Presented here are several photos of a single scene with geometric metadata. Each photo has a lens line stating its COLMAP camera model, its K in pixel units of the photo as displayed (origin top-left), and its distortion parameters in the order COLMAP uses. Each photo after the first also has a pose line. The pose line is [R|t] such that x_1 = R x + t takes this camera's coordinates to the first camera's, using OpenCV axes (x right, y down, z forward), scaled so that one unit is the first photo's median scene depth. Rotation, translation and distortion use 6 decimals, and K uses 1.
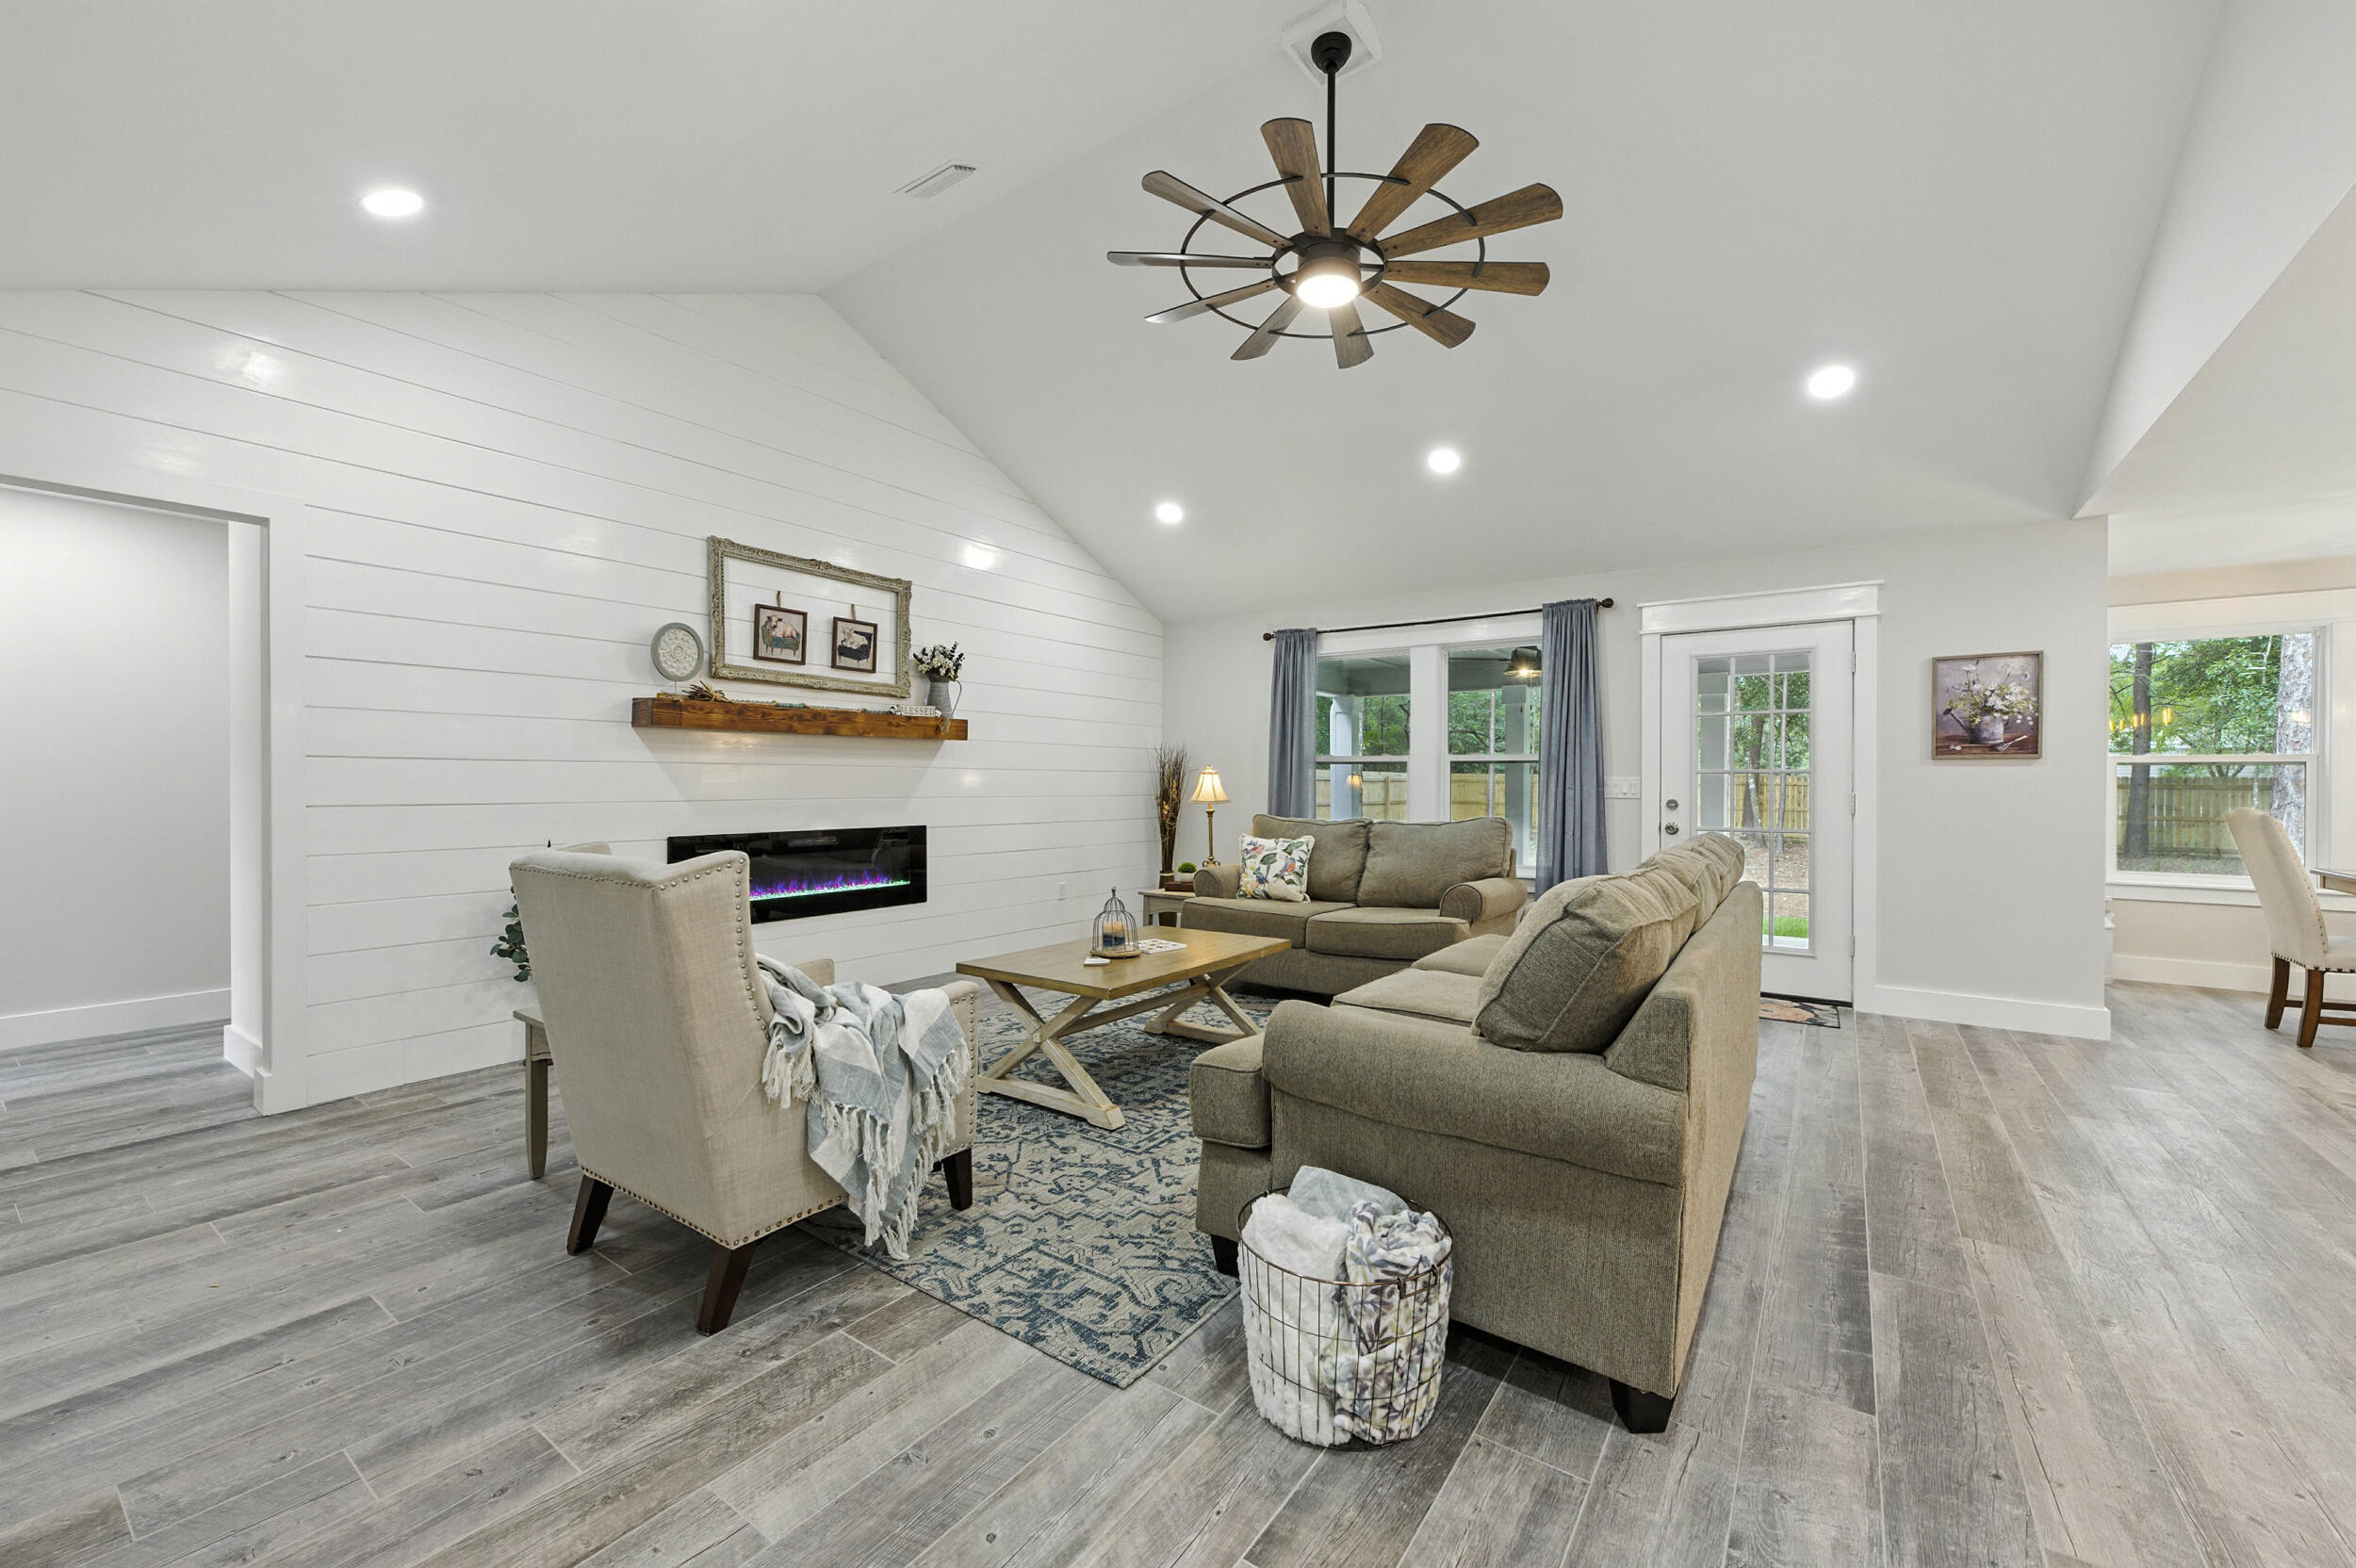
lens RADIAL K [[942.6, 0, 1178.0], [0, 942.6, 784.0], [0, 0, 1]] dist [-0.041882, -0.000069]
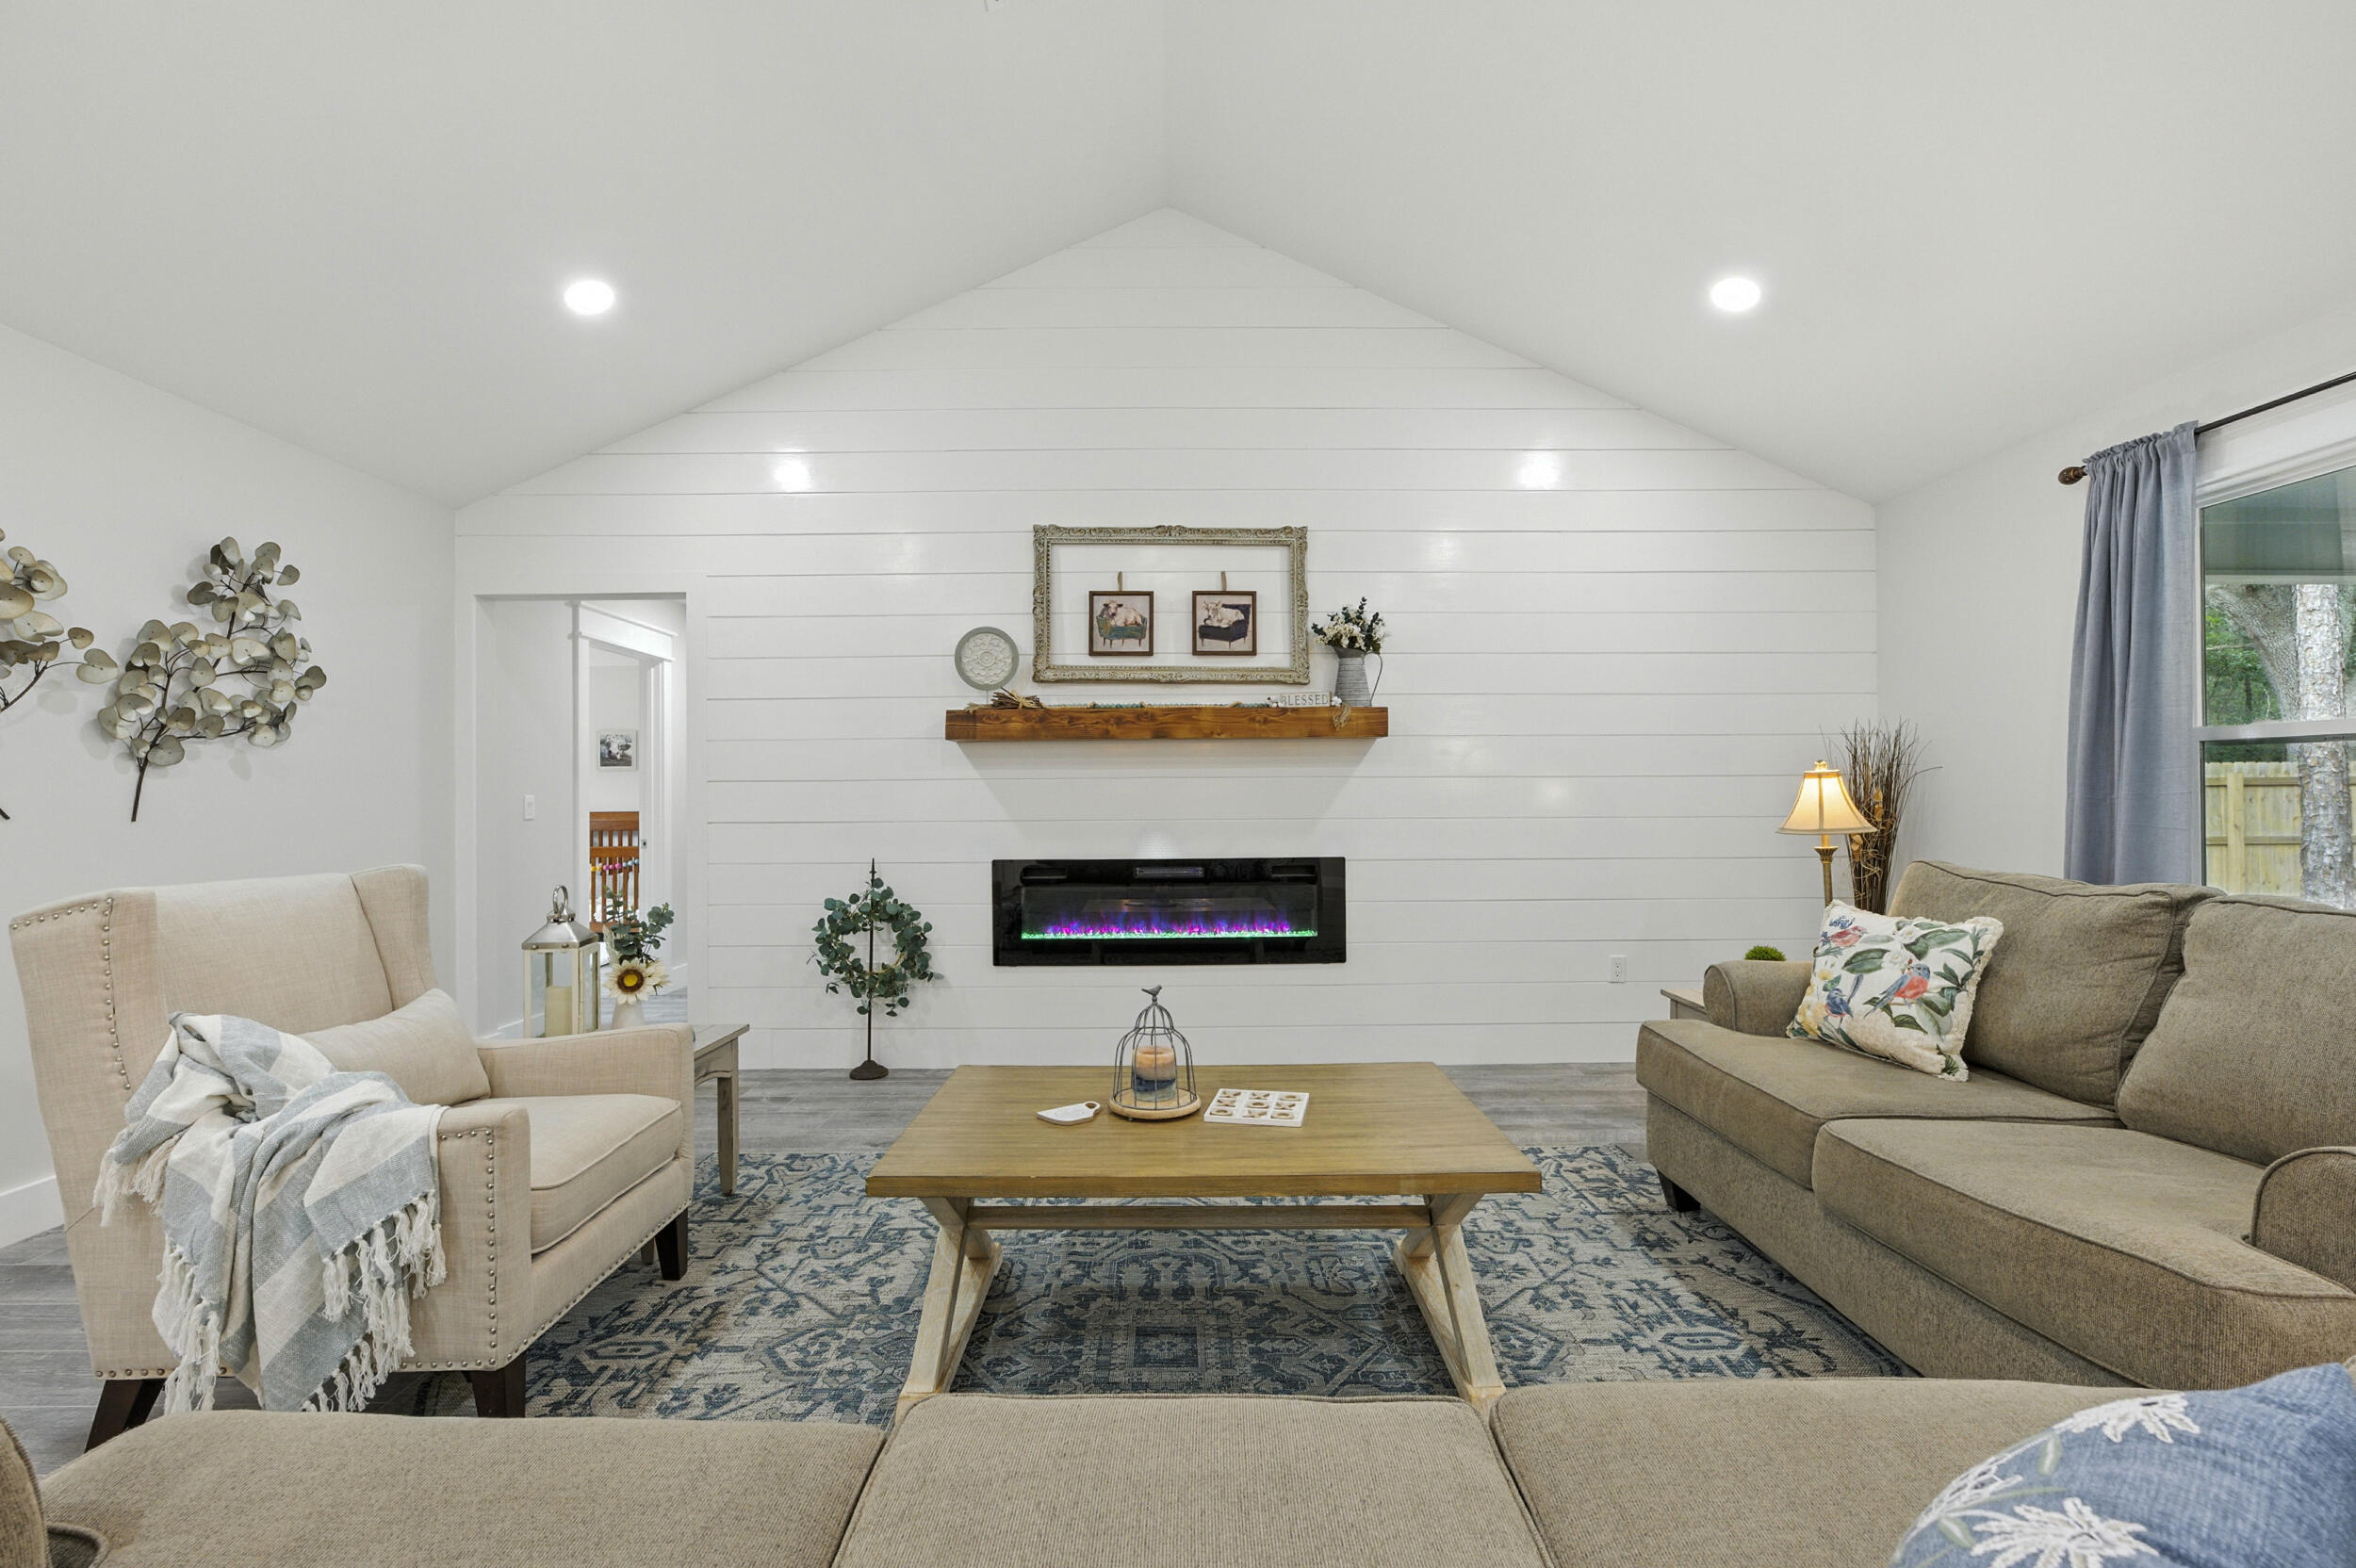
lens RADIAL K [[990.7, 0, 1178.0], [0, 990.7, 784.0], [0, 0, 1]] dist [-0.031677, 0.023557]
pose [[0.589200, -0.019054, -0.807763, 0.303663], [0.006518, 0.999801, -0.018830, 0.001673], [0.807961, 0.005830, 0.589207, 0.491878]]
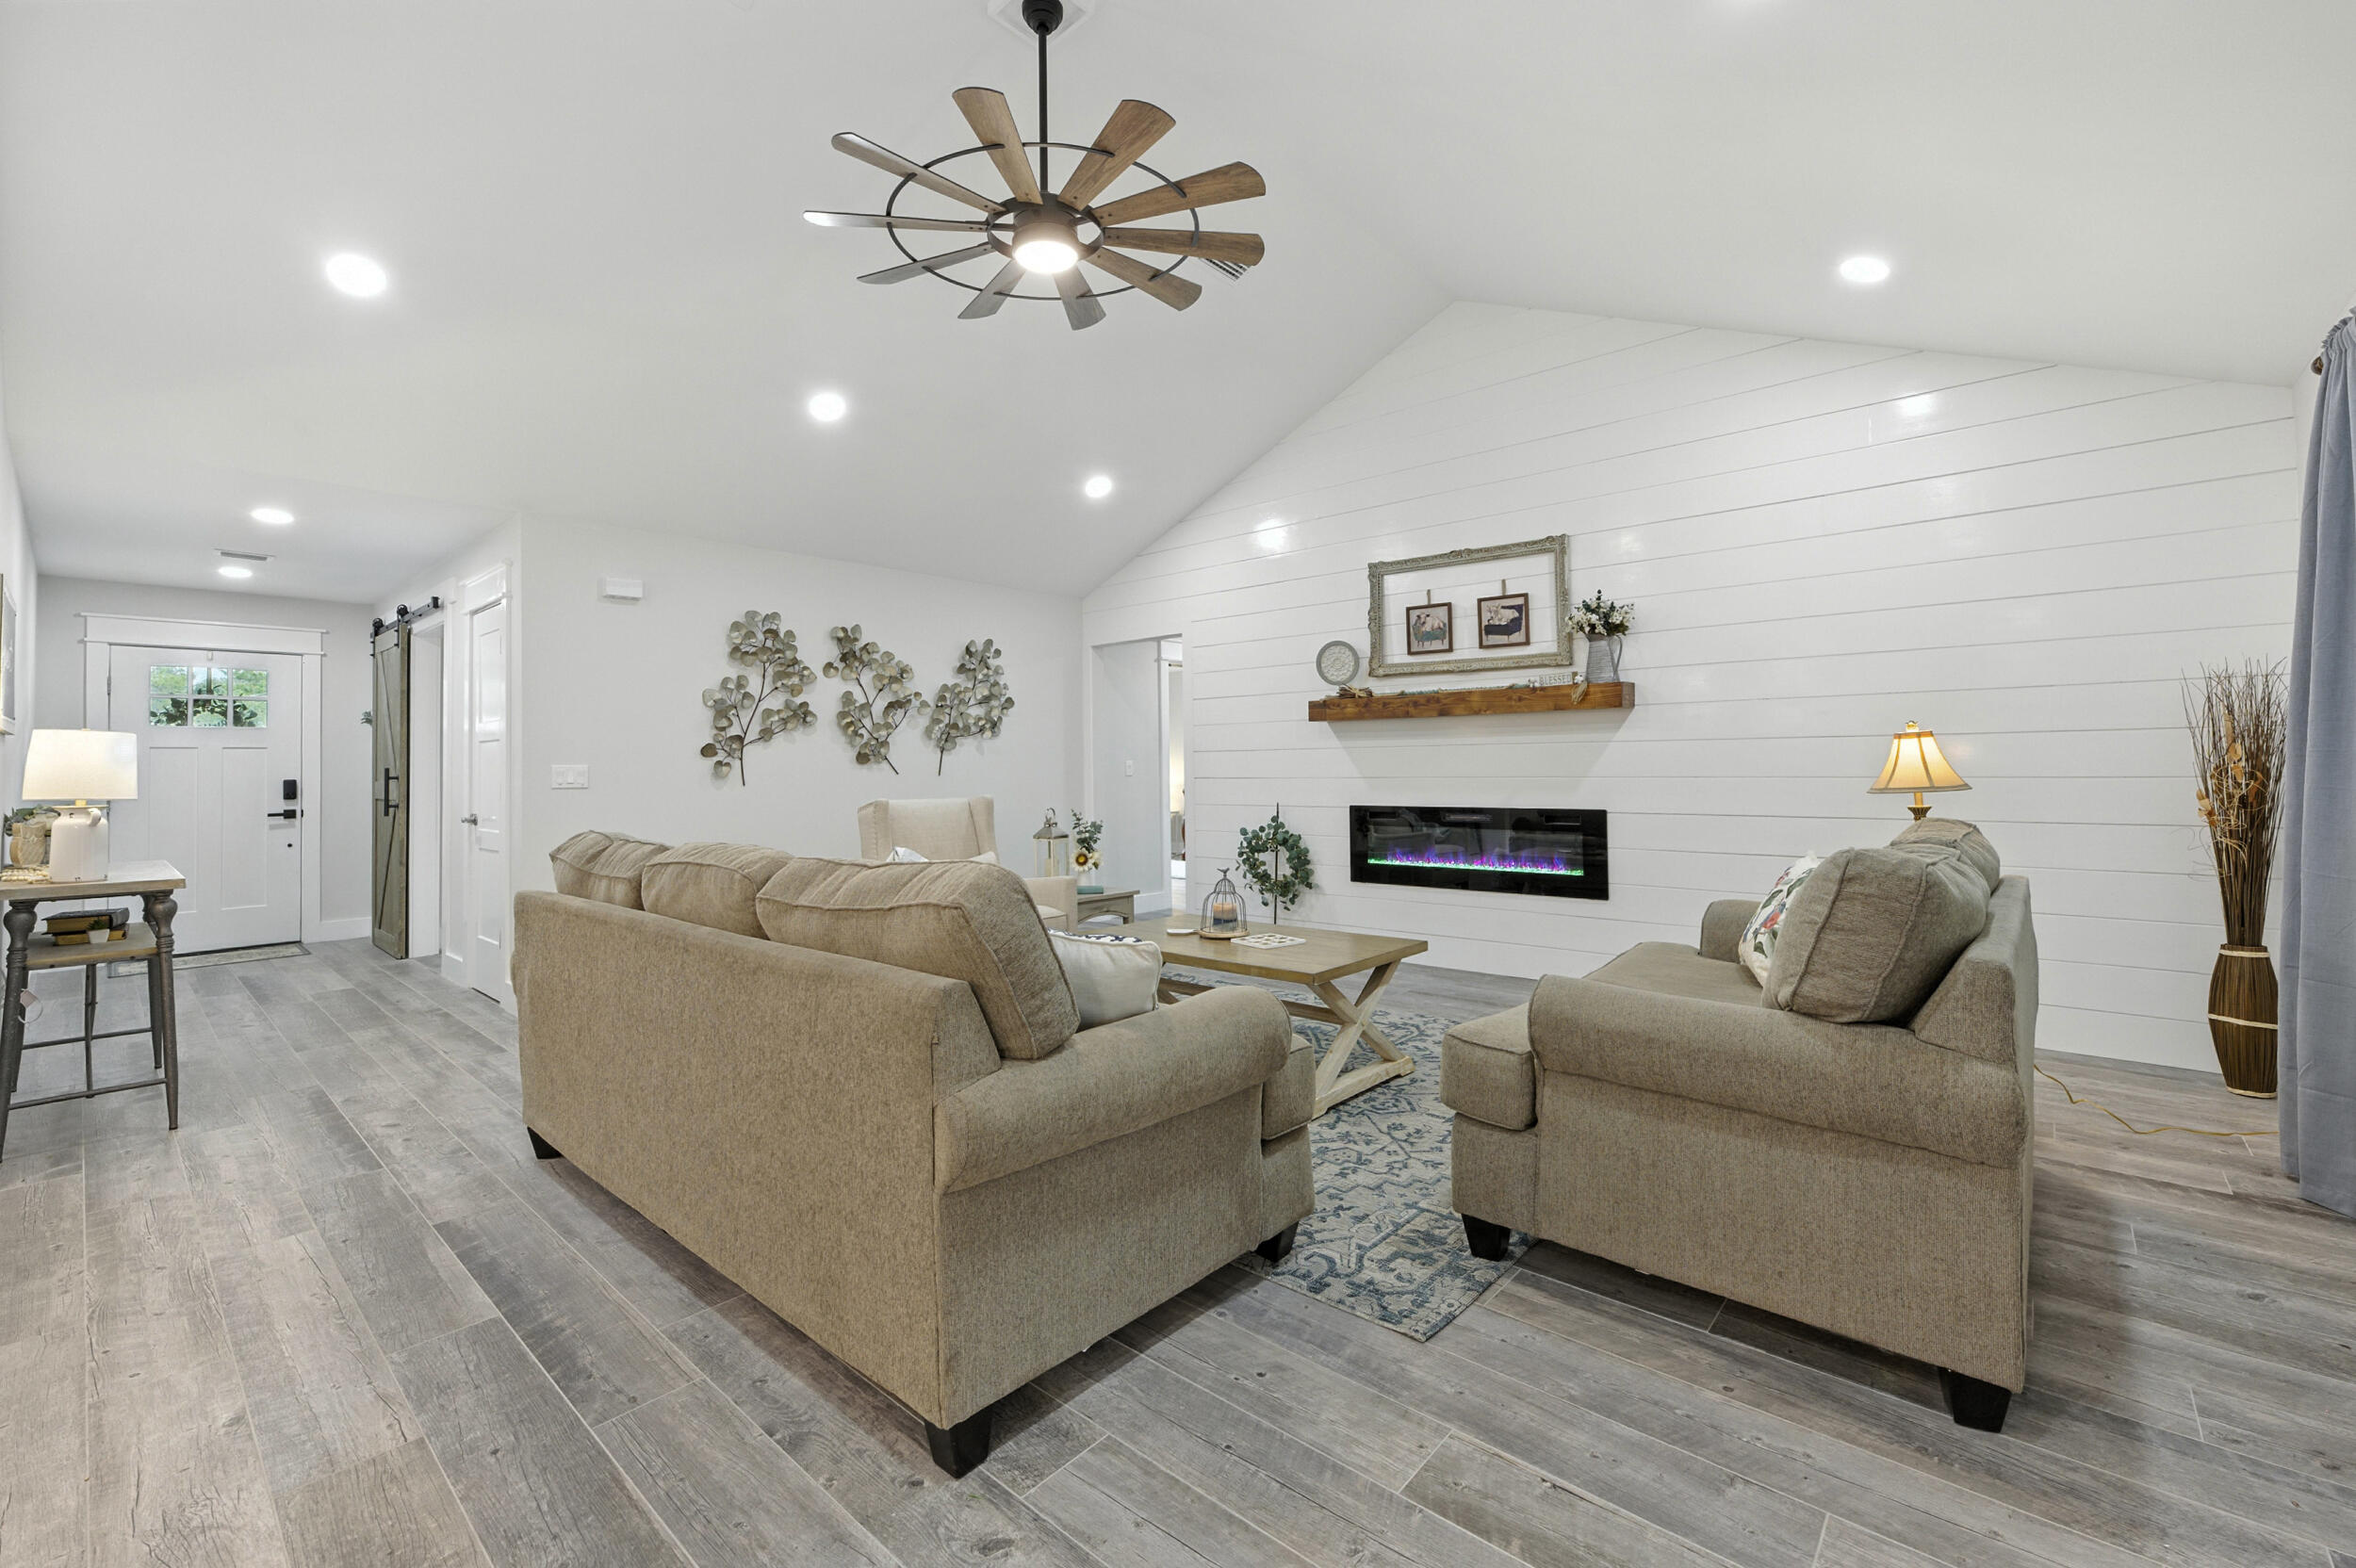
lens RADIAL K [[993.4, 0, 1182.7], [0, 993.4, 726.5], [0, 0, 1]] dist [-0.046544, 0.000077]
pose [[-0.099996, -0.041407, -0.994126, 0.728532], [0.010222, 0.999038, -0.042640, 0.003313], [0.994935, -0.014426, -0.099476, 0.781911]]
